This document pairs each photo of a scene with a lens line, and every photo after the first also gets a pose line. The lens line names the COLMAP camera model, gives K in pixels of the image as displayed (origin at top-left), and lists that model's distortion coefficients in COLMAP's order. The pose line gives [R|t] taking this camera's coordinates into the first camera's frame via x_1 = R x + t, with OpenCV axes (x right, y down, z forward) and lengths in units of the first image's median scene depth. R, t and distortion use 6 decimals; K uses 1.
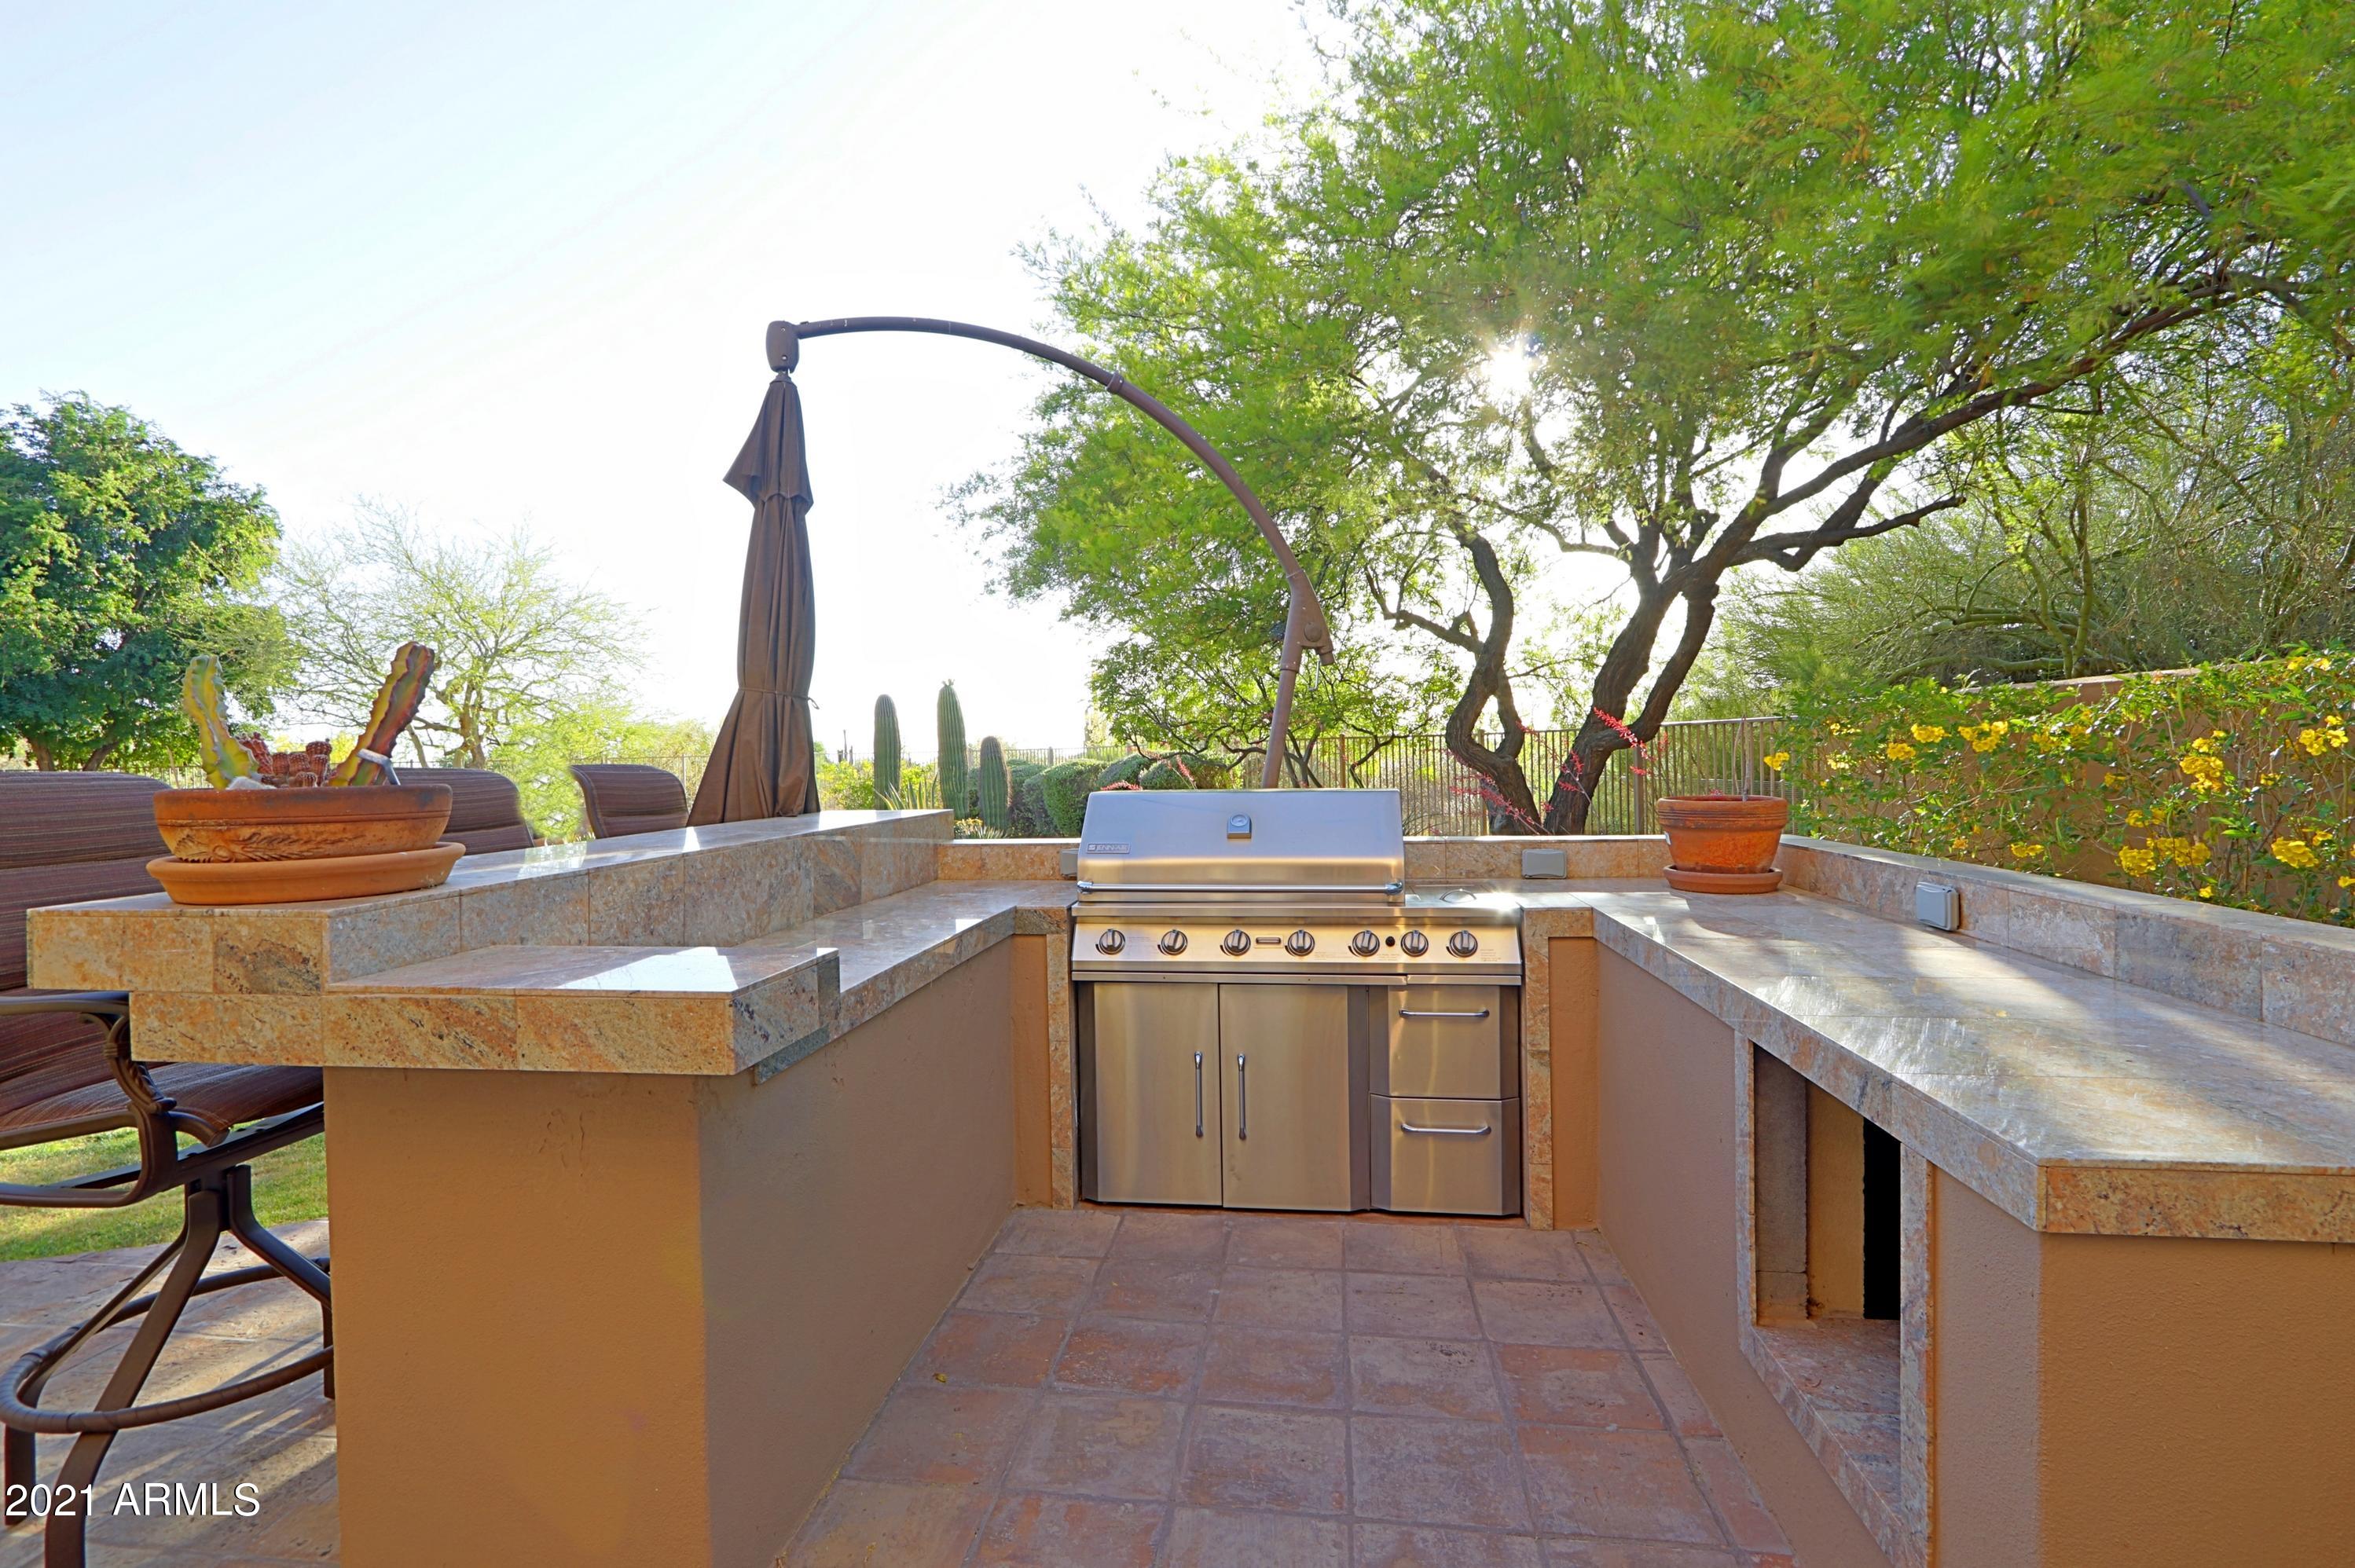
lens RADIAL K [[1106.0, 0, 1163.3], [0, 1106.0, 765.7], [0, 0, 1]] dist [-0.014771, 0.000466]
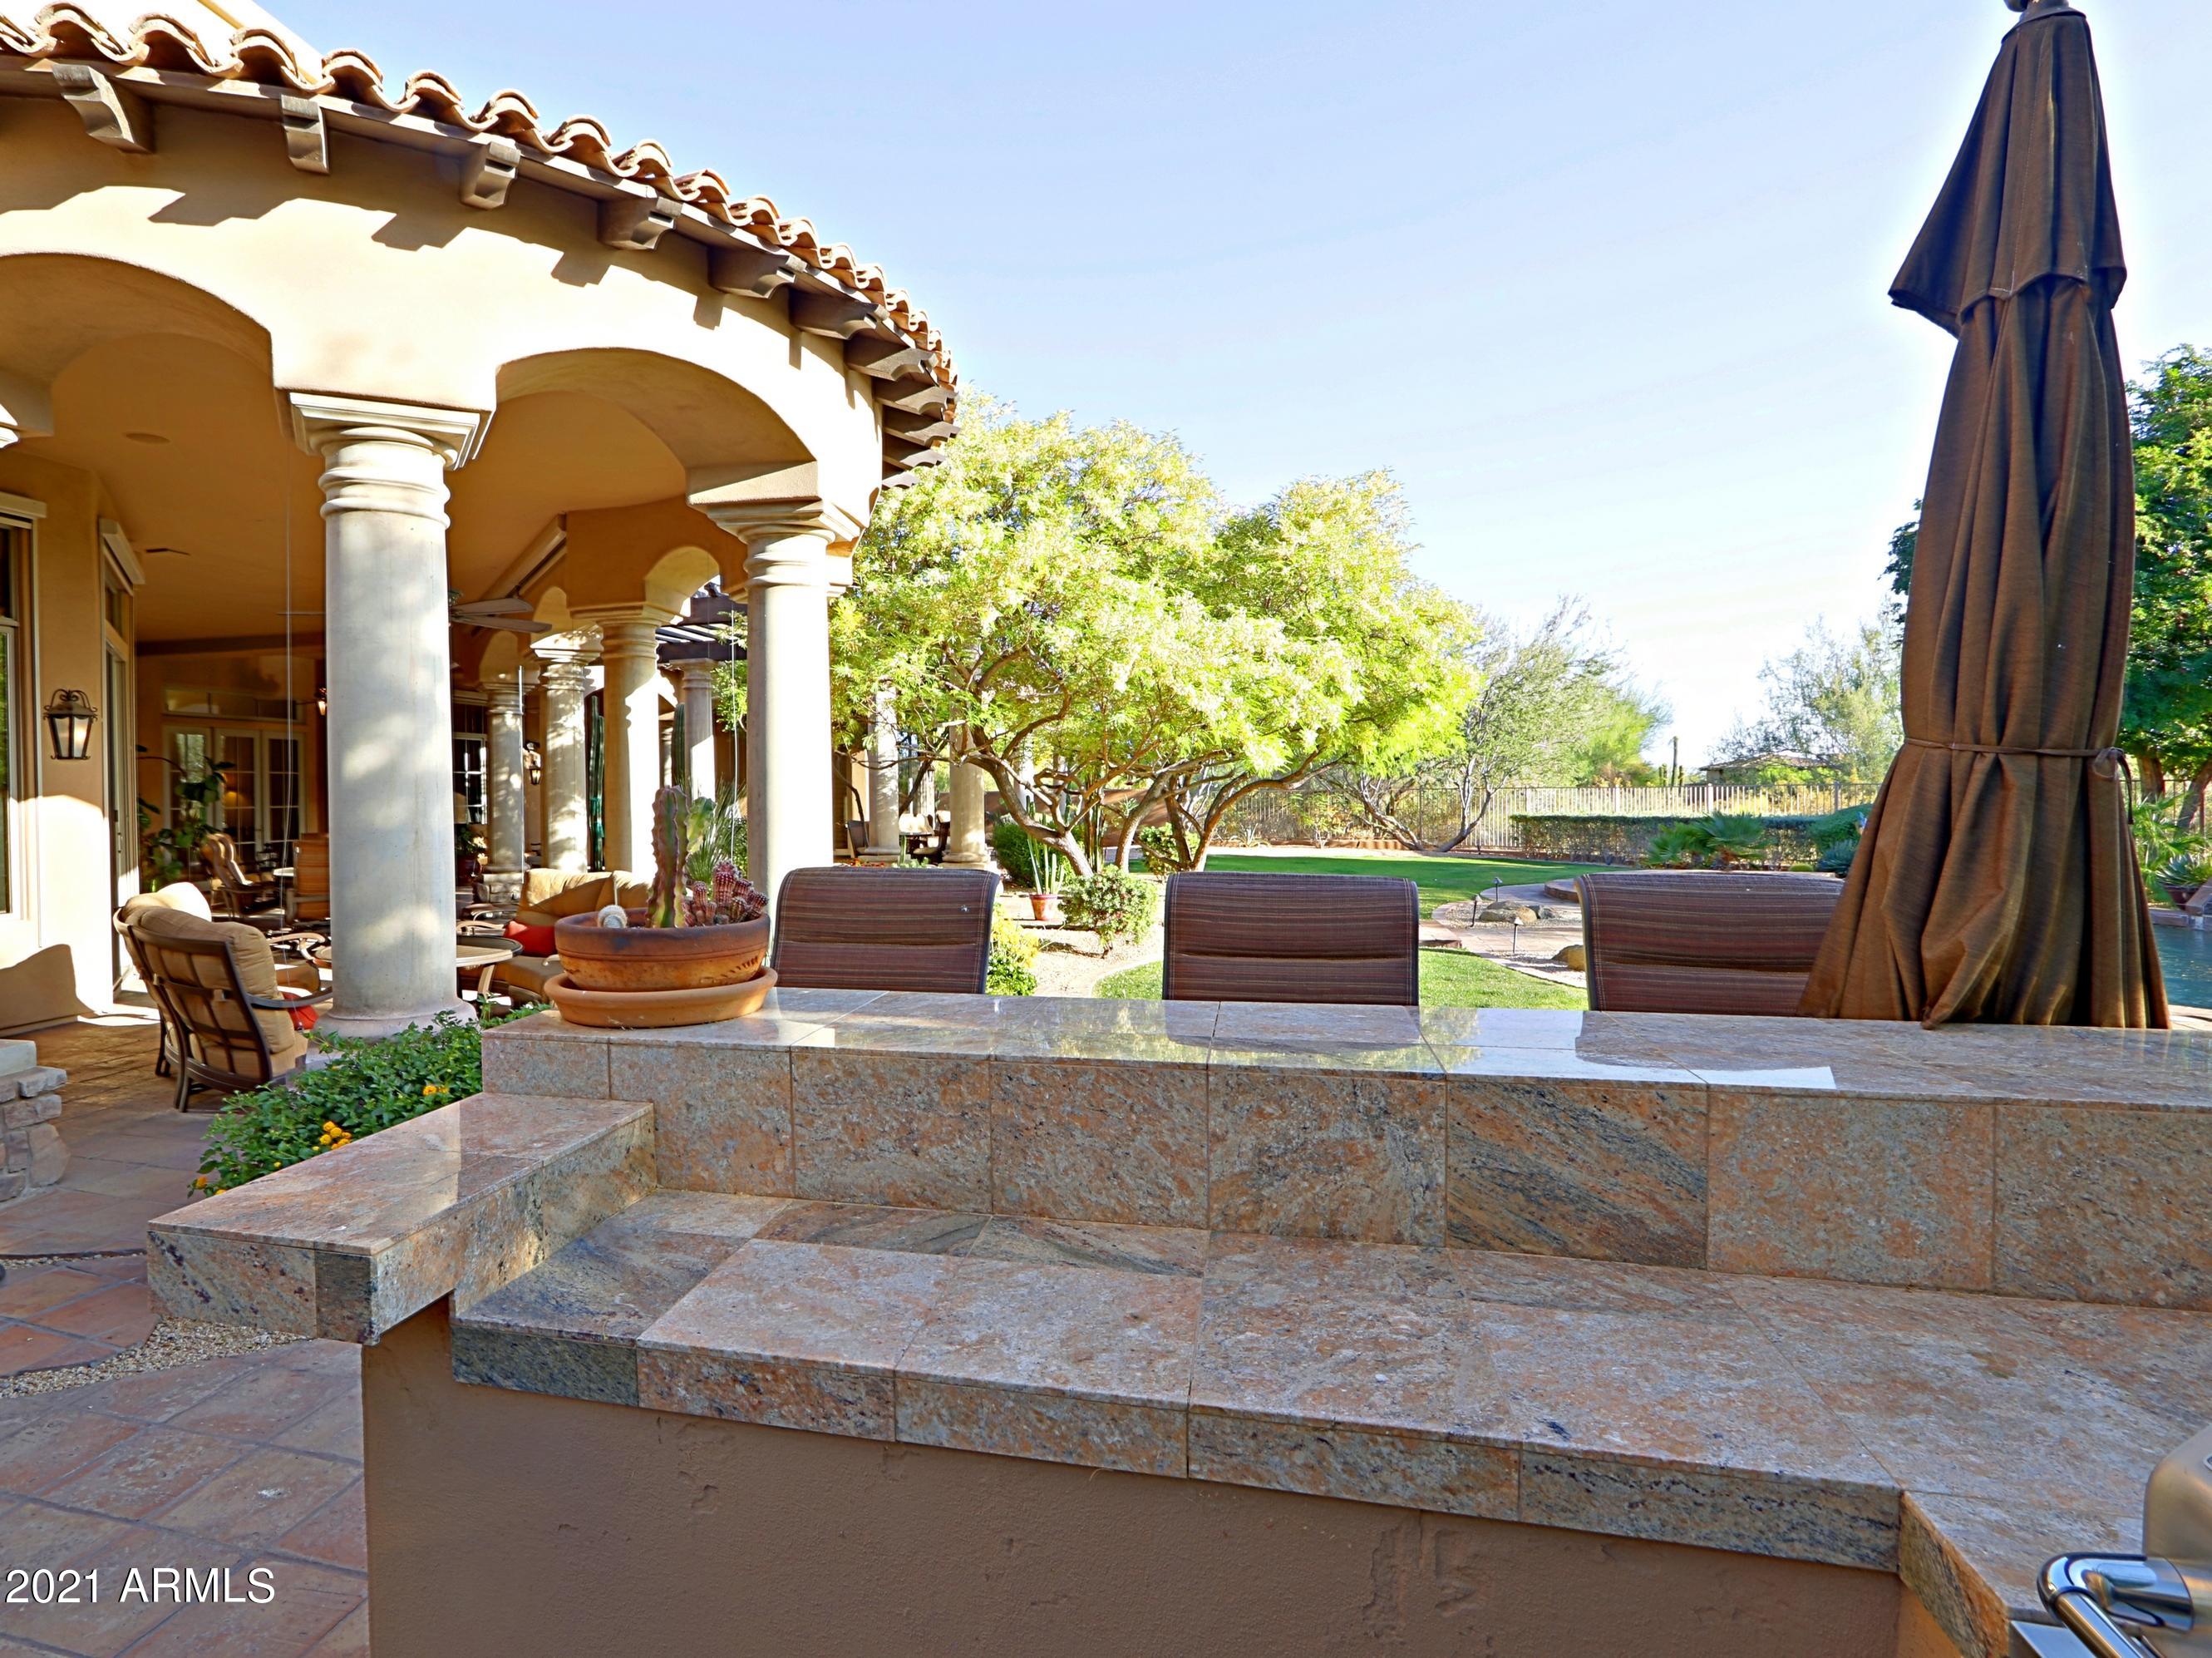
lens RADIAL K [[1156.9, 0, 980.2], [0, 1156.9, 799.7], [0, 0, 1]] dist [-0.012315, 0.000367]
pose [[-0.114234, 0.027574, -0.993071, 0.201898], [0.005095, 0.999618, 0.027170, -0.072394], [0.993441, -0.001956, -0.114331, 0.784372]]
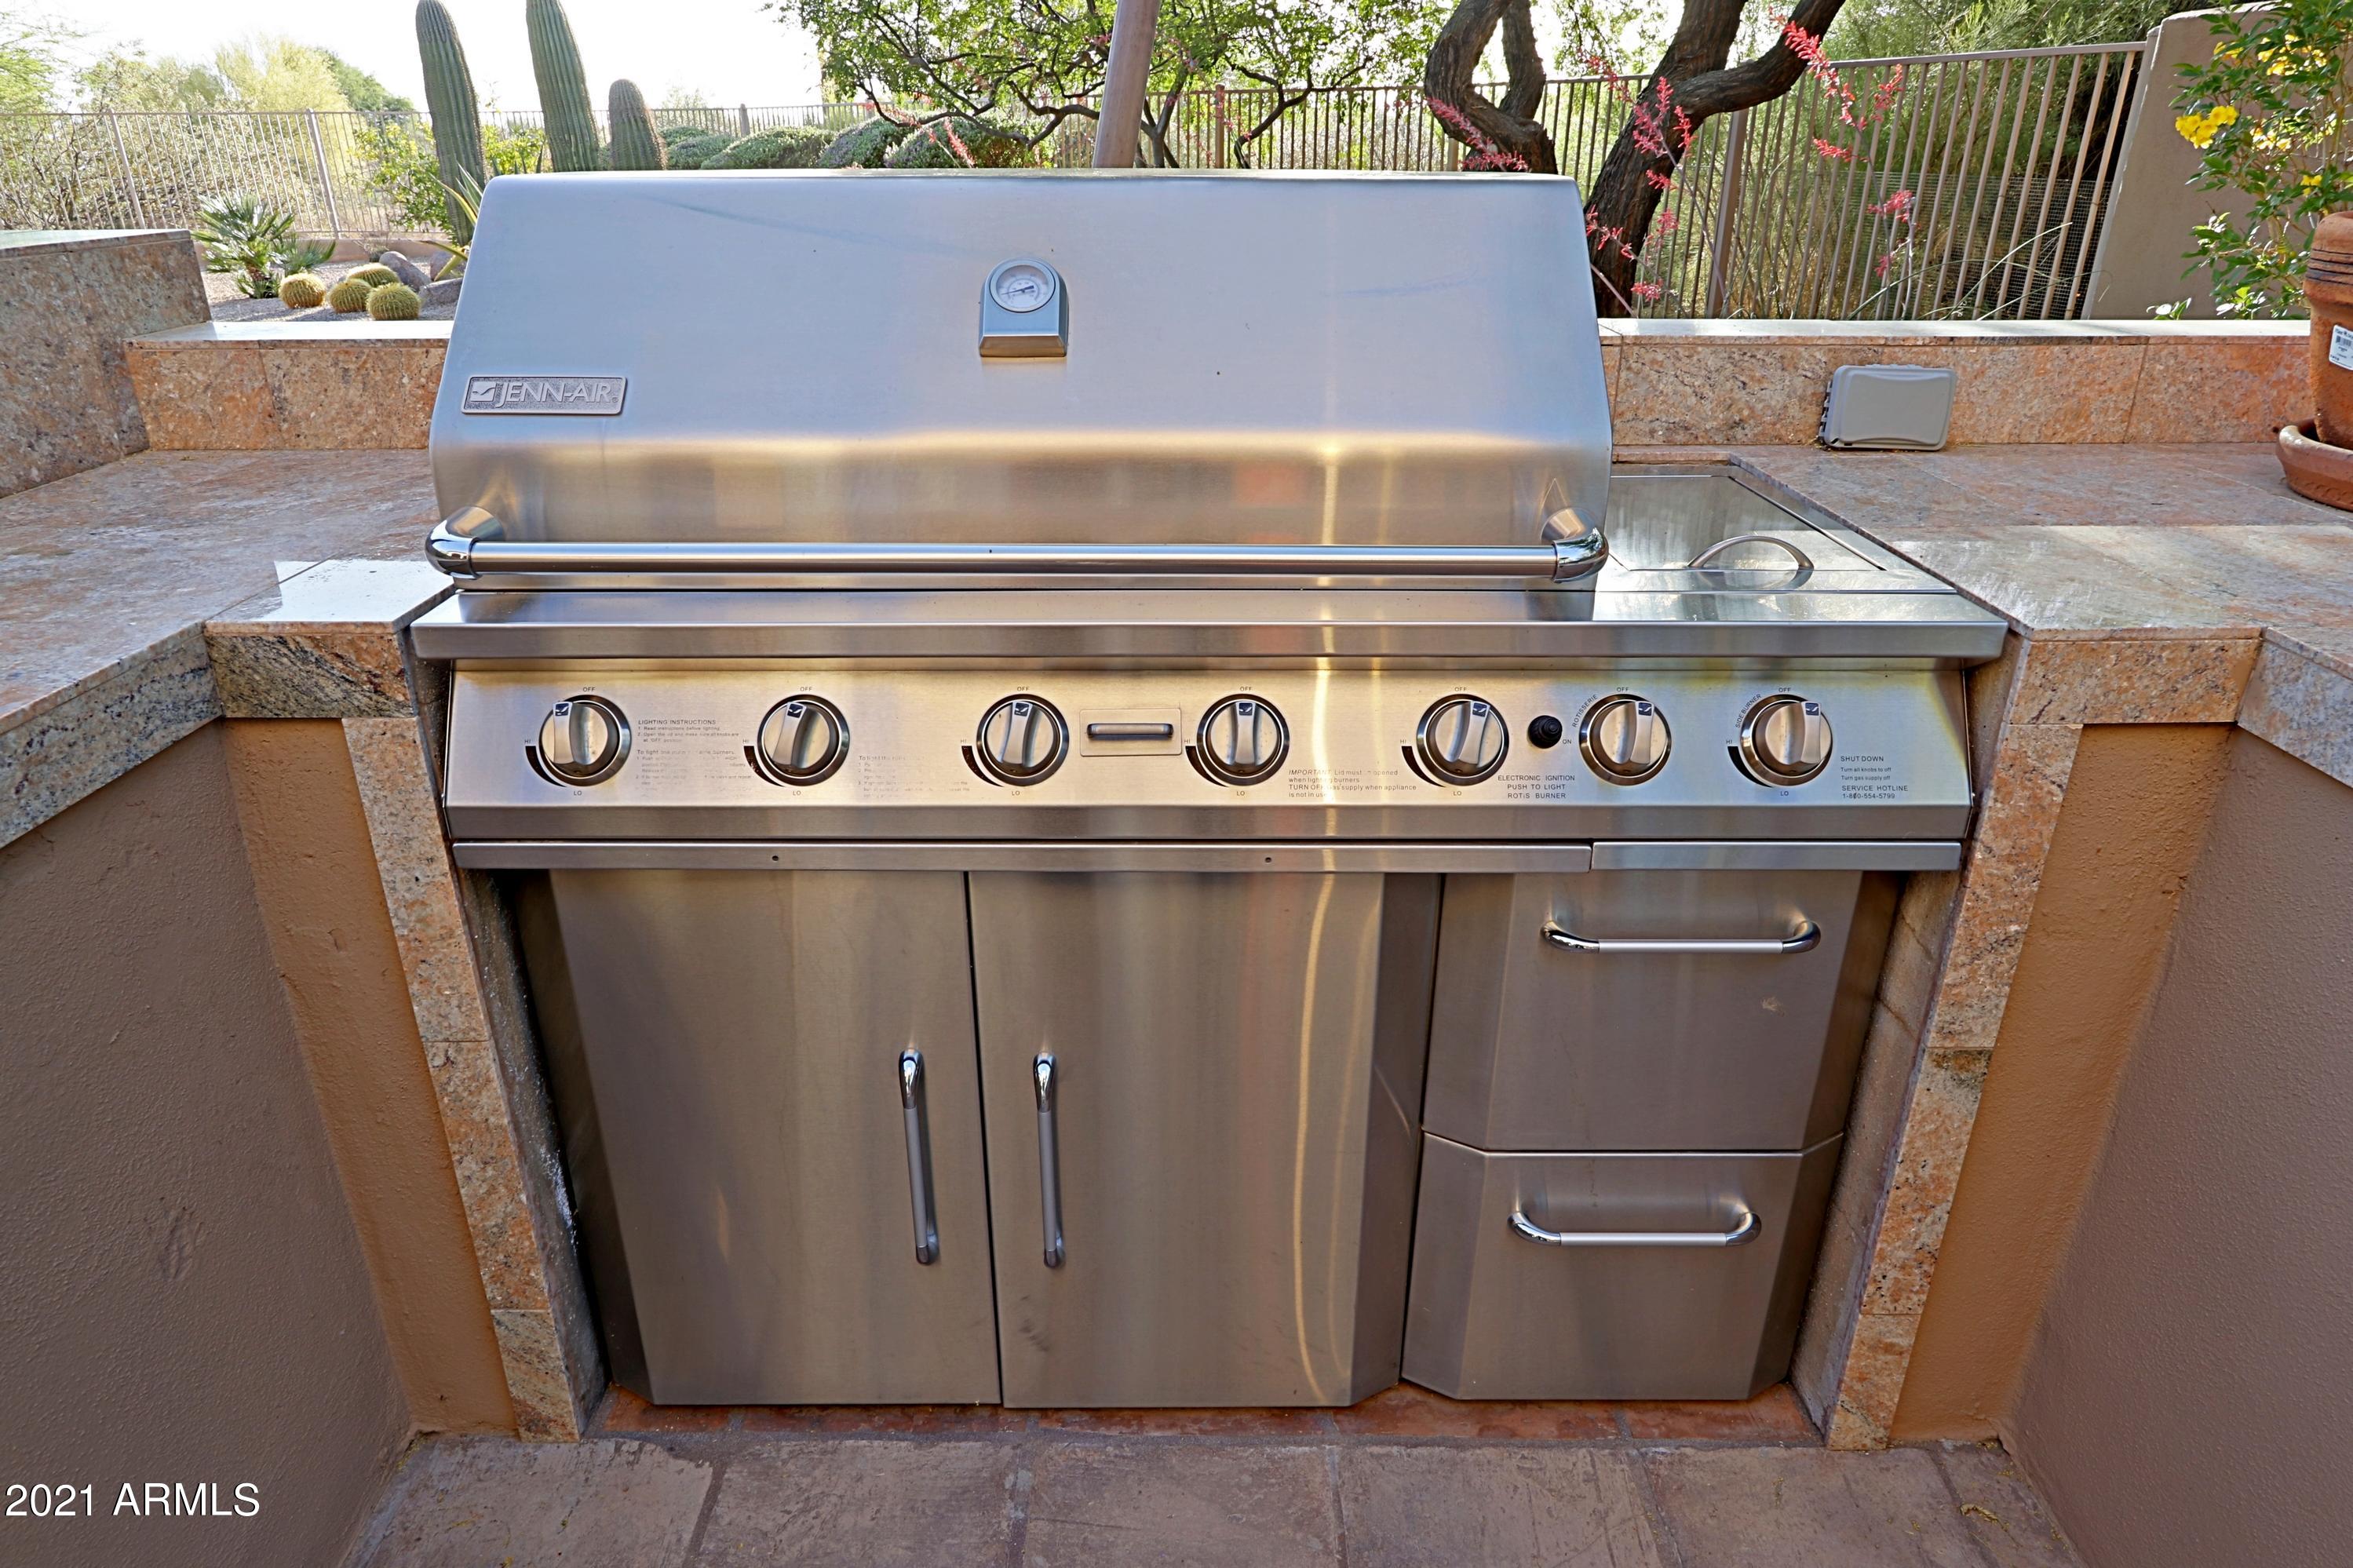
lens RADIAL K [[1476.8, 0, 1176.1], [0, 1476.8, 778.0], [0, 0, 1]] dist [-0.010945, 0.002665]
pose [[0.989429, -0.043818, 0.138239, 0.051413], [-0.014189, 0.919431, 0.392996, 0.016783], [-0.144321, -0.390803, 0.909090, 0.623764]]
